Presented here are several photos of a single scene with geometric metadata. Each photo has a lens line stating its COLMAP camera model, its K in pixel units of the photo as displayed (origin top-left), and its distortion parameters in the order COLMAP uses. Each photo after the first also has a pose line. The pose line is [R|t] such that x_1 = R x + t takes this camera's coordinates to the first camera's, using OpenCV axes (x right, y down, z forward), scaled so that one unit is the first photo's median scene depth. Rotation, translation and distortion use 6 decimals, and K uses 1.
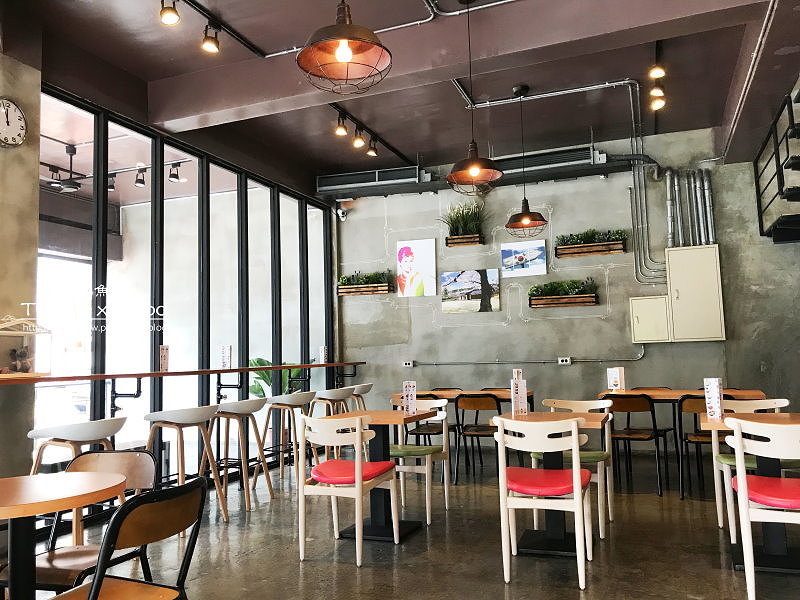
lens RADIAL K [[651.3, 0, 392.4], [0, 651.3, 302.2], [0, 0, 1]] dist [0.042331, -0.049993]
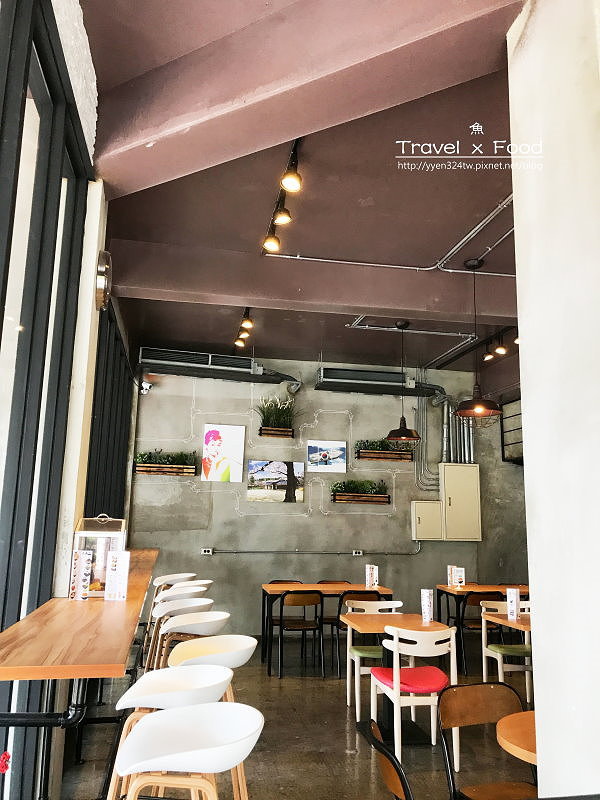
lens RADIAL K [[634.9, 0, 302.3], [0, 634.9, 393.3], [0, 0, 1]] dist [0.098597, 0.001190]
pose [[0.836415, 0.144867, 0.528605, -0.416363], [-0.089377, 0.987579, -0.129229, -0.028887], [-0.540760, 0.060844, 0.838974, 0.109944]]
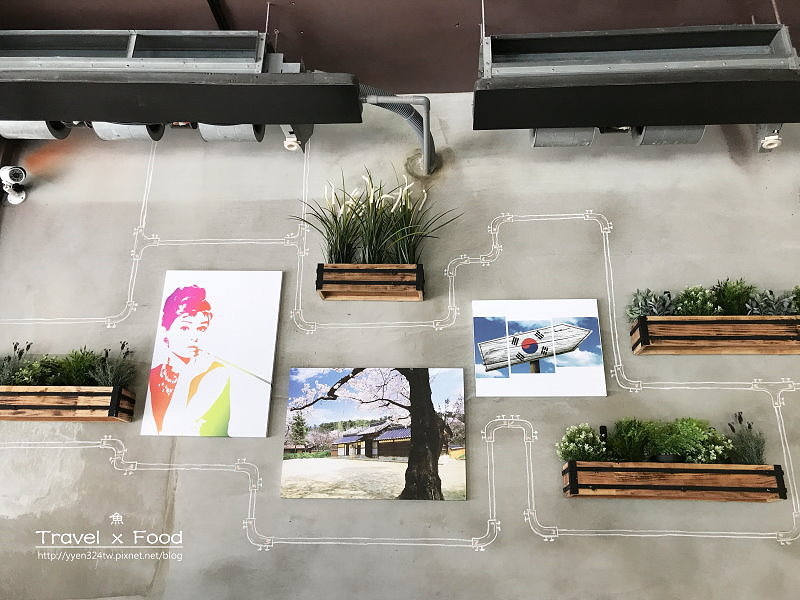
lens RADIAL K [[651.3, 0, 398.3], [0, 651.3, 296.4], [0, 0, 1]] dist [0.042331, -0.049993]
pose [[0.942018, 0.147765, 0.301278, 0.021798], [-0.062625, 0.959469, -0.274769, 0.007912], [-0.329668, 0.239970, 0.913090, 0.693972]]
